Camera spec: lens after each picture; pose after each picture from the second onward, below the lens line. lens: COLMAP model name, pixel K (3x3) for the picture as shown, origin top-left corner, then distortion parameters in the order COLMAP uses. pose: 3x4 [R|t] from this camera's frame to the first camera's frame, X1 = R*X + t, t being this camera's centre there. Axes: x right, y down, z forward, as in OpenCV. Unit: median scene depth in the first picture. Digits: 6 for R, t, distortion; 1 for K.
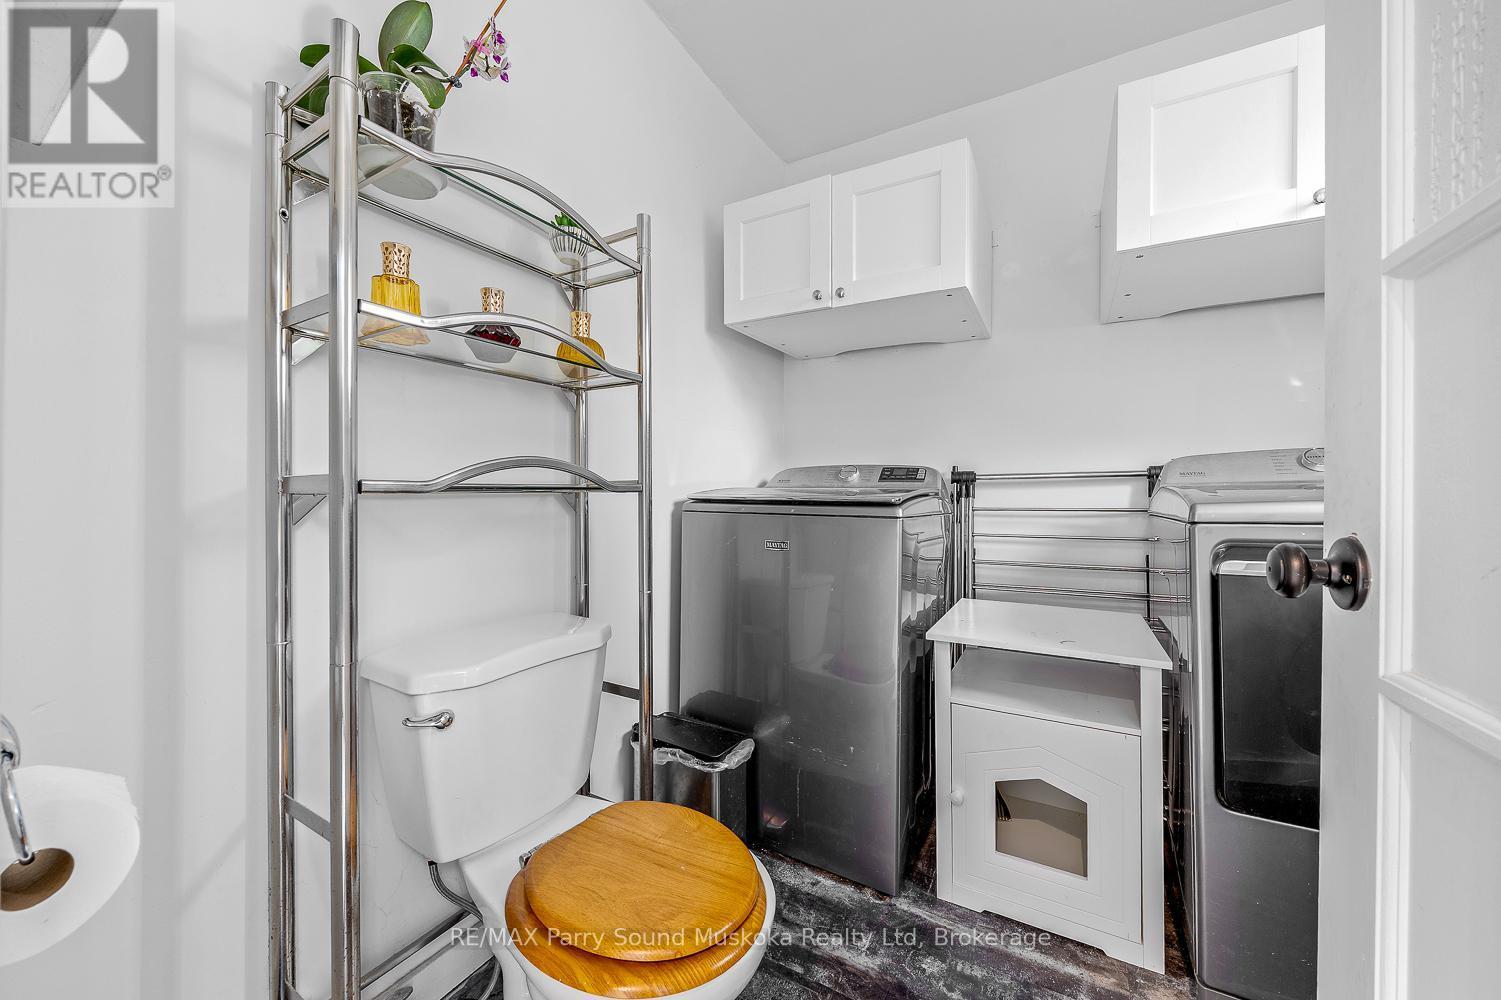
lens RADIAL K [[545.8, 0, 743.8], [0, 545.8, 508.2], [0, 0, 1]] dist [-0.000530, -0.000056]
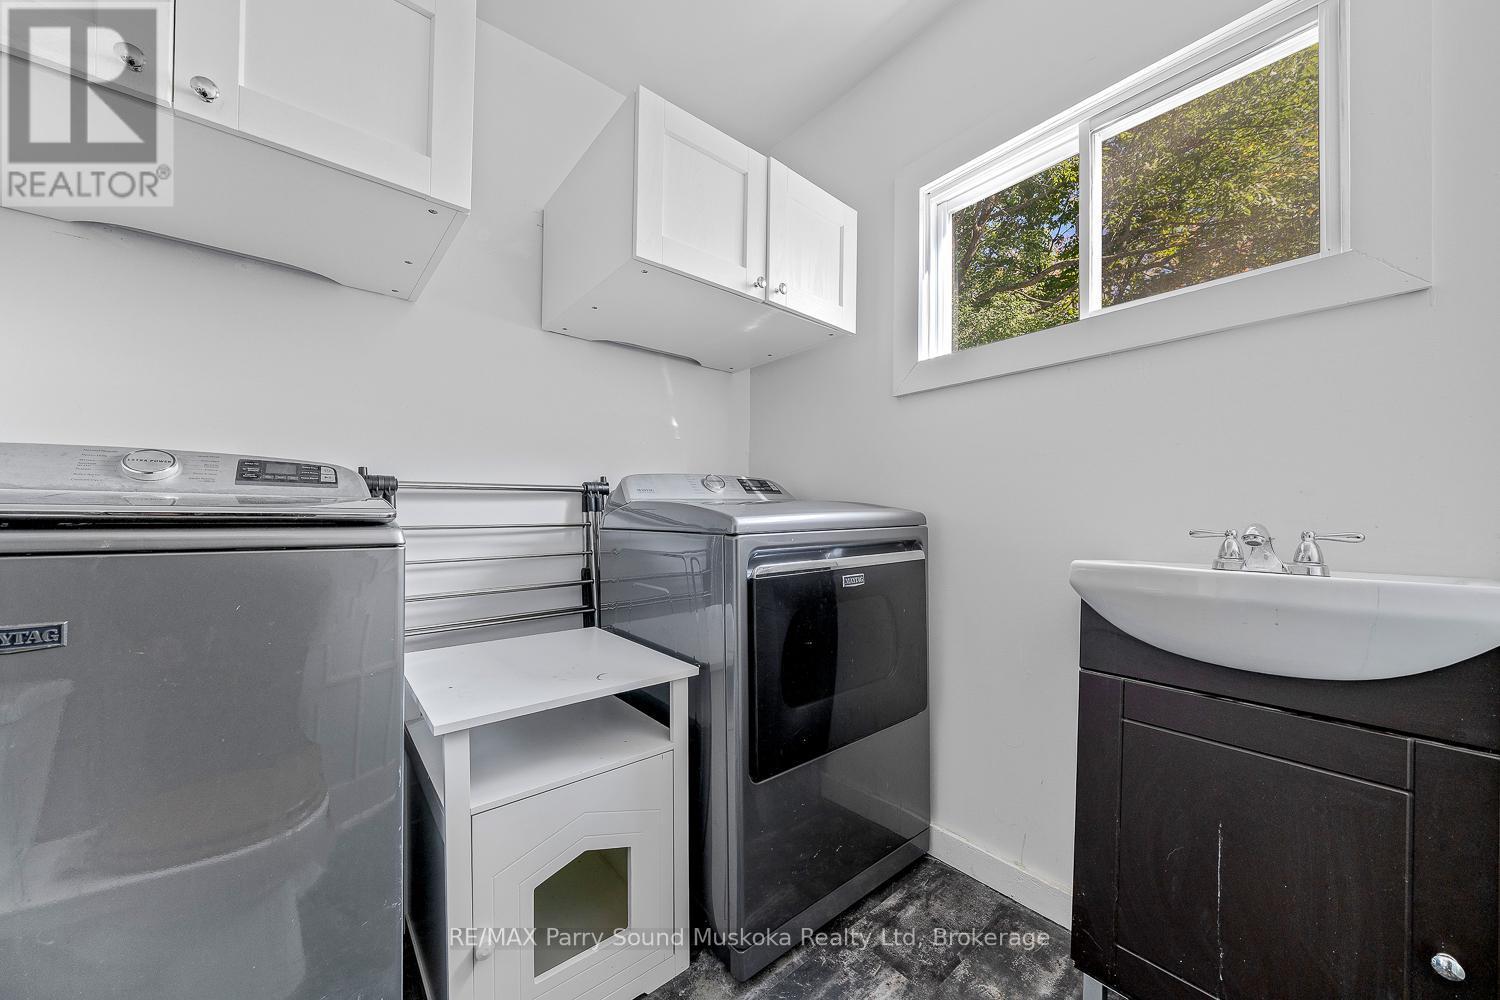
lens RADIAL K [[533.4, 0, 748.8], [0, 533.4, 516.9], [0, 0, 1]] dist [-0.001246, -0.000067]
pose [[0.347688, -0.004999, 0.937597, -0.093513], [0.019067, 0.999817, -0.001740, -0.003416], [-0.937416, 0.018482, 0.347720, 0.350966]]
